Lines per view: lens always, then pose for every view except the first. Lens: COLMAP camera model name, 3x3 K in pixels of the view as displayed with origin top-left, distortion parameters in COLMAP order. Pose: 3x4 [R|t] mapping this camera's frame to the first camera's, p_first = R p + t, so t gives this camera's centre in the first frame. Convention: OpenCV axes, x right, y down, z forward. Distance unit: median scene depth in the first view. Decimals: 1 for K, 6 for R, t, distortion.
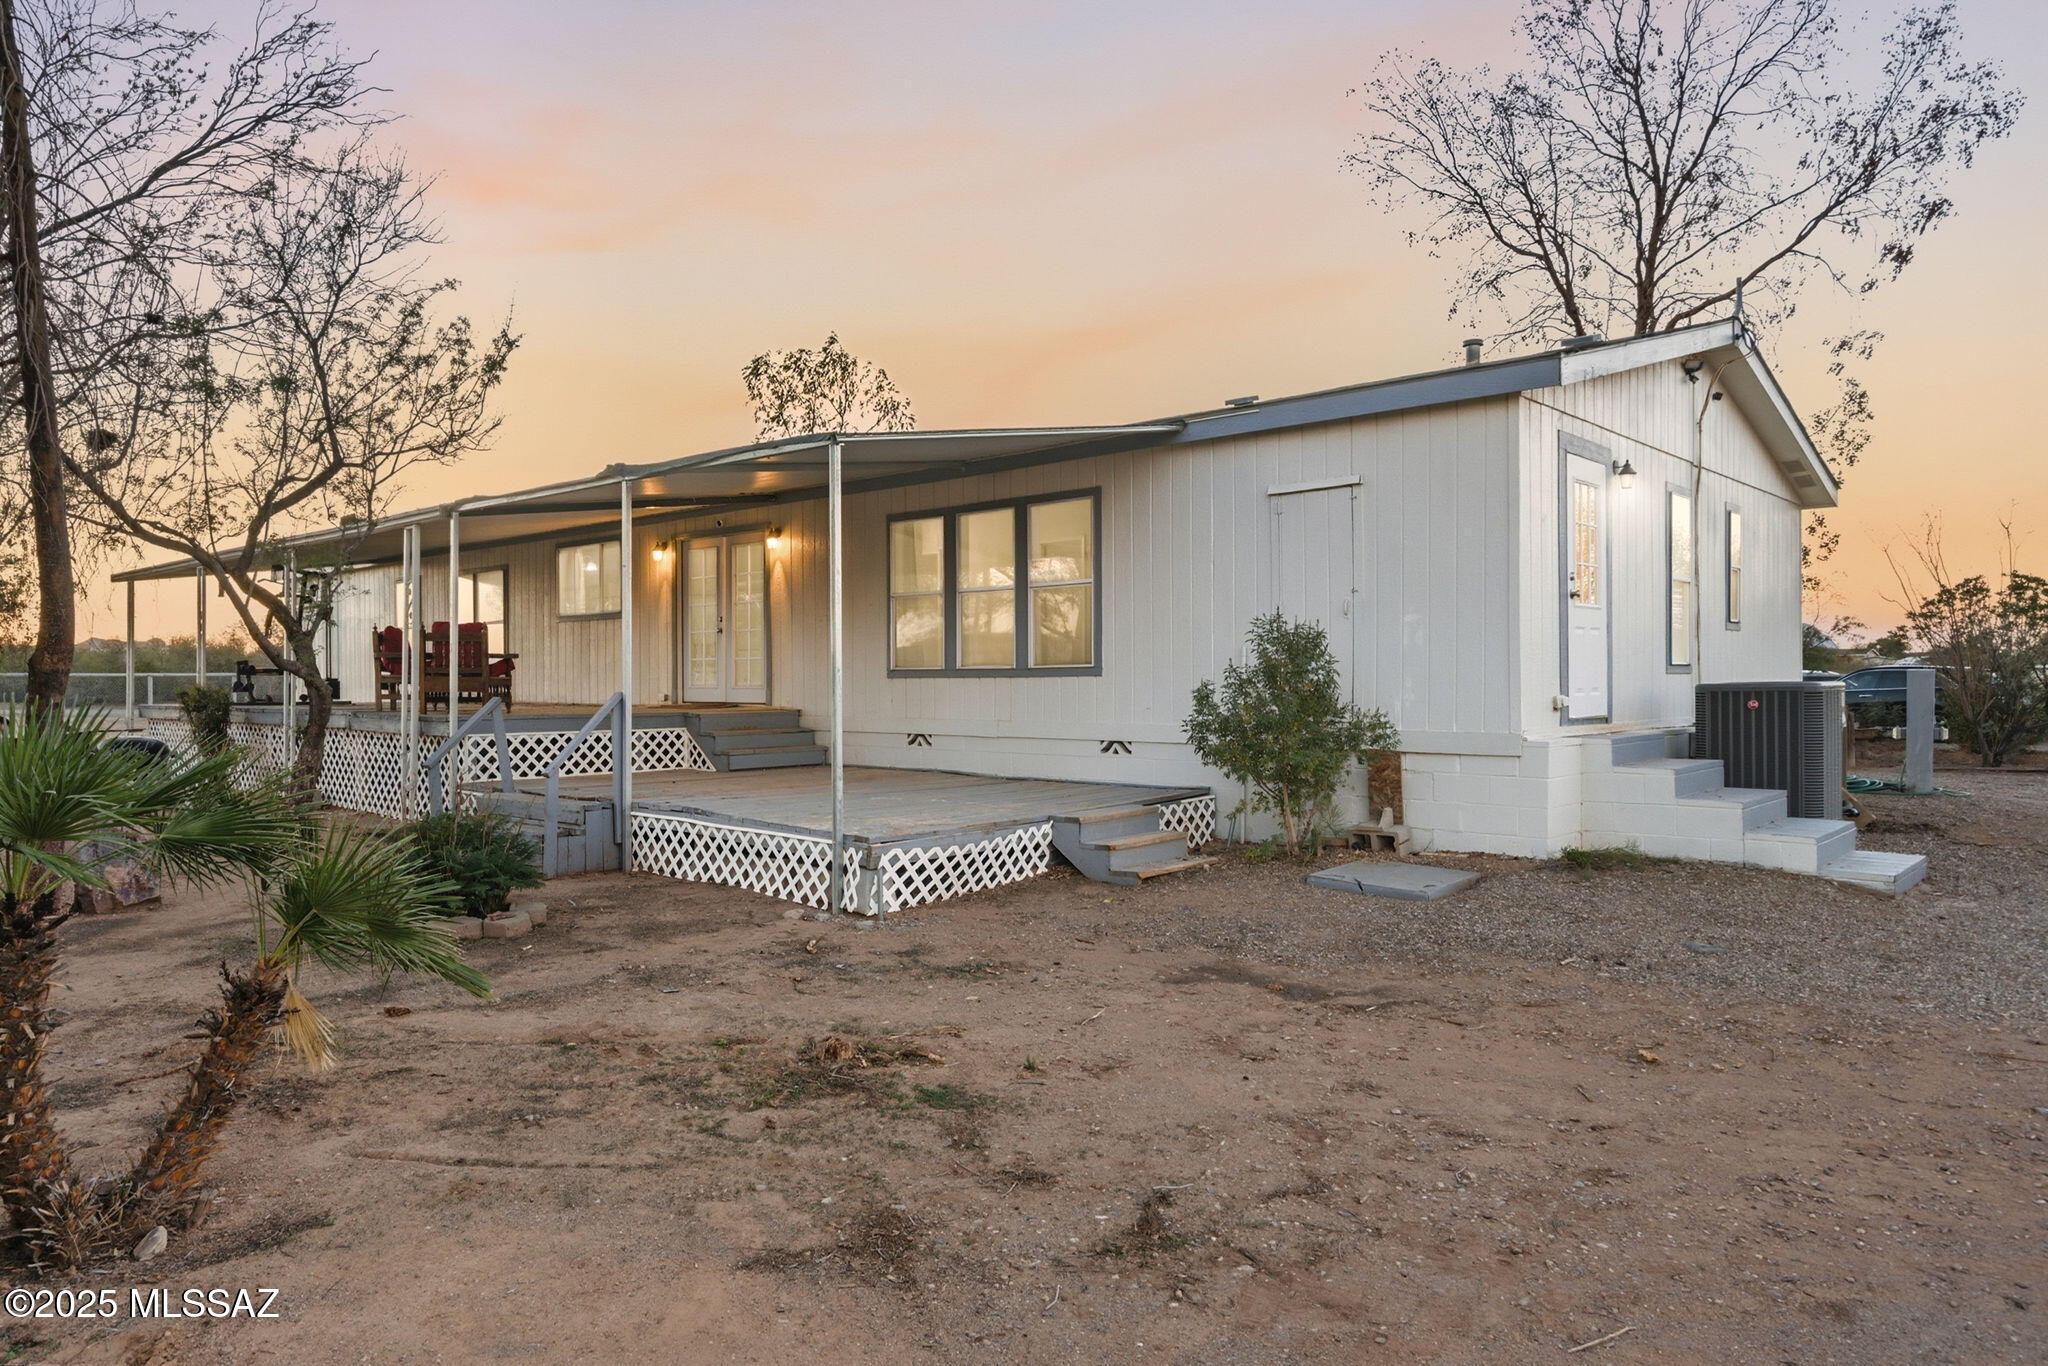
lens RADIAL K [[1087.9, 0, 1024.5], [0, 1087.9, 686.7], [0, 0, 1]] dist [0.002352, 0.000215]
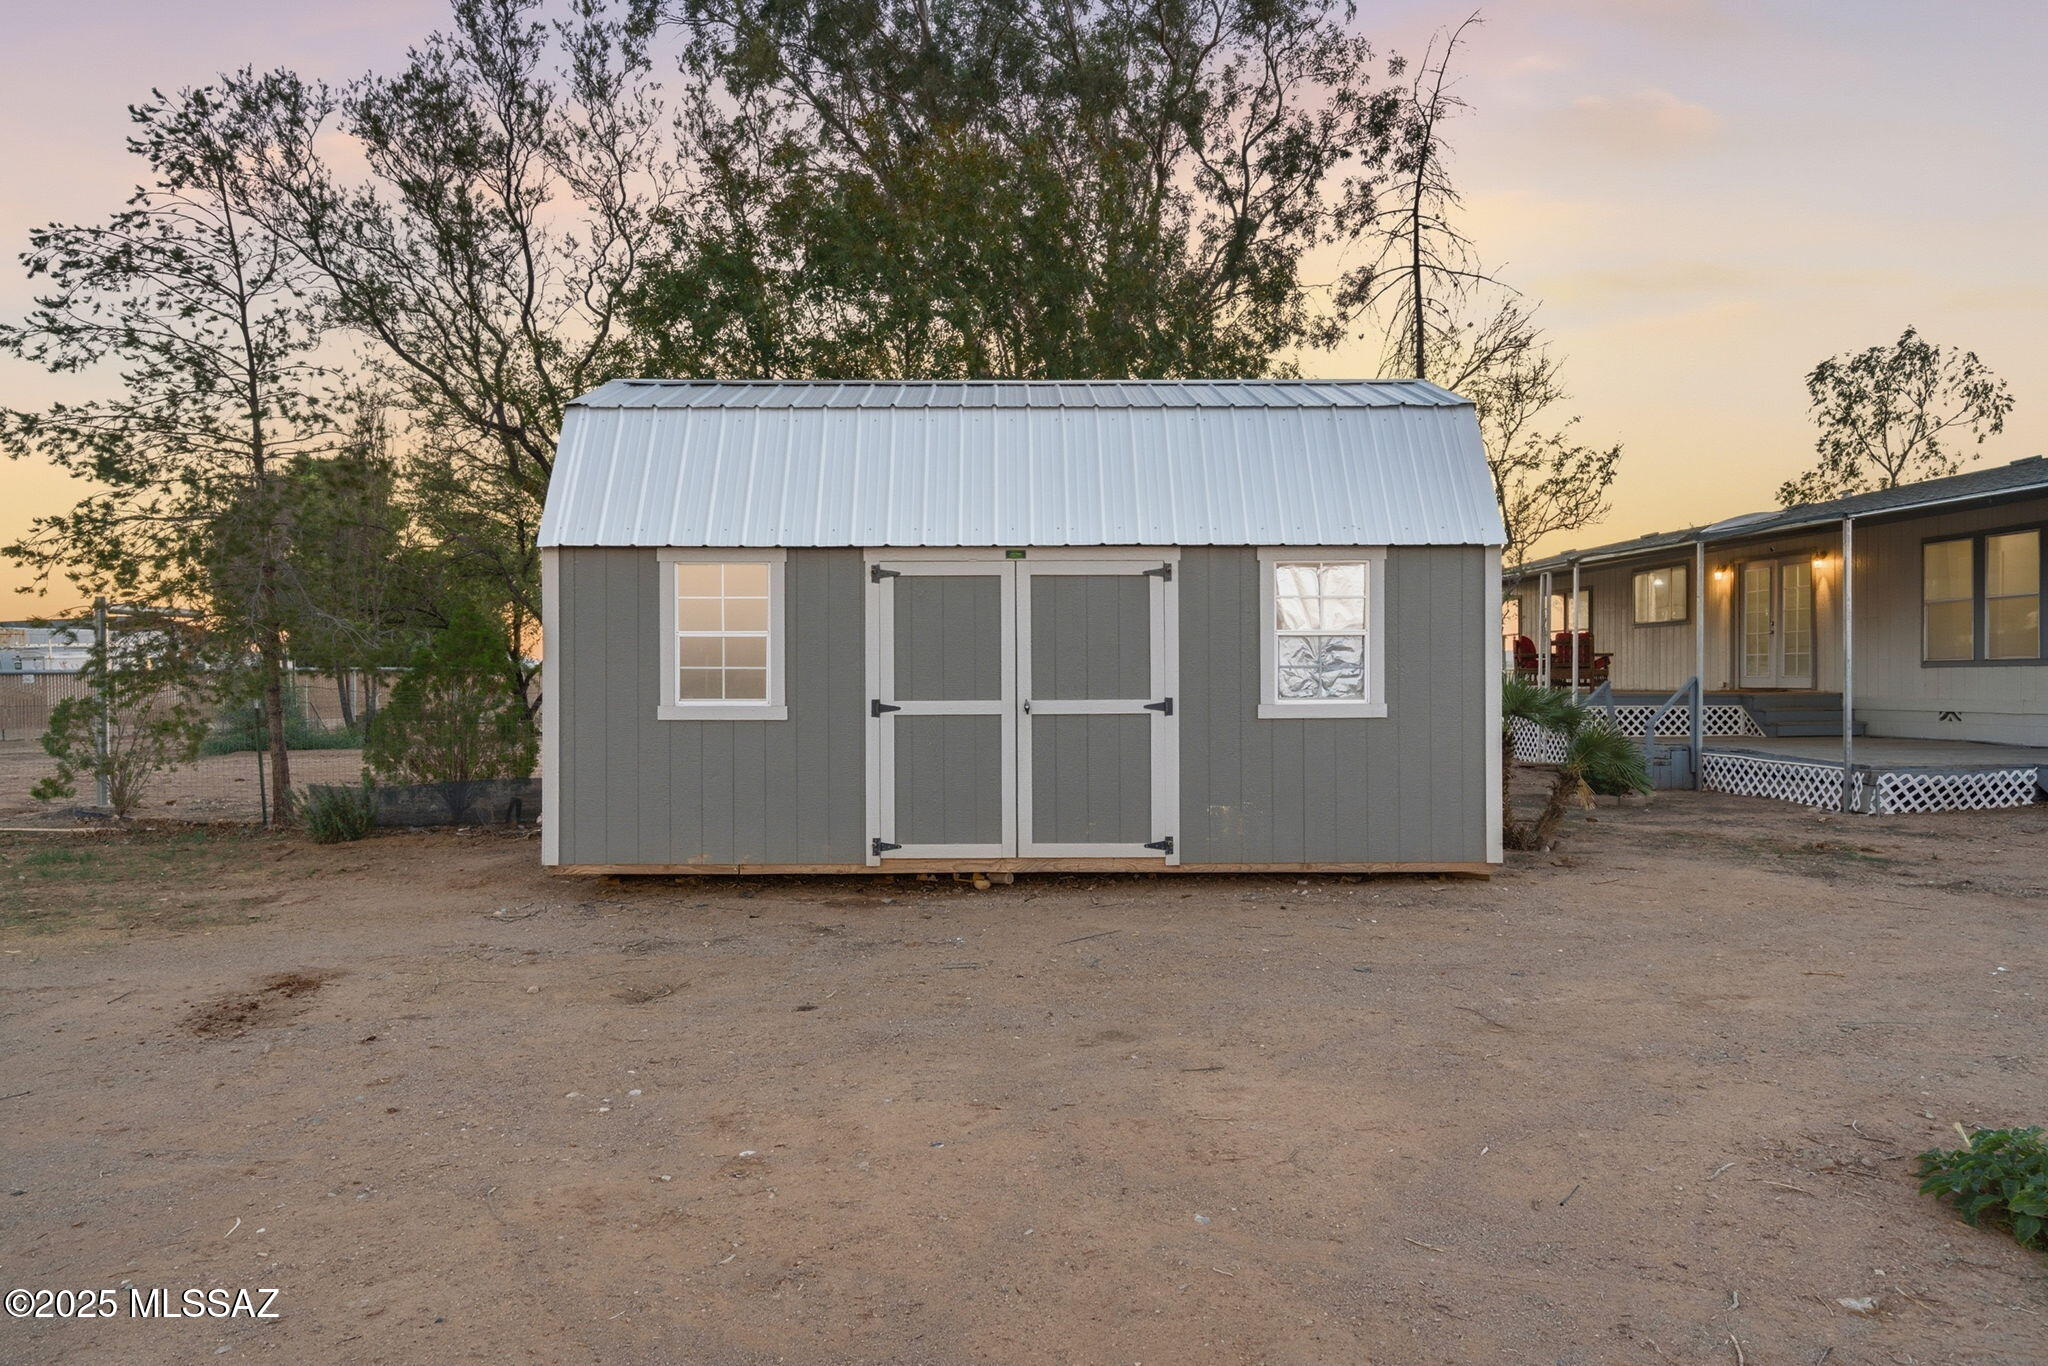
lens RADIAL K [[1208.5, 0, 1022.1], [0, 1208.5, 693.8], [0, 0, 1]] dist [0.018884, -0.001695]
pose [[0.670505, 0.007544, -0.741867, 0.241583], [-0.002842, 0.999967, 0.007600, 0.015906], [0.741900, -0.002987, 0.670504, -0.776898]]
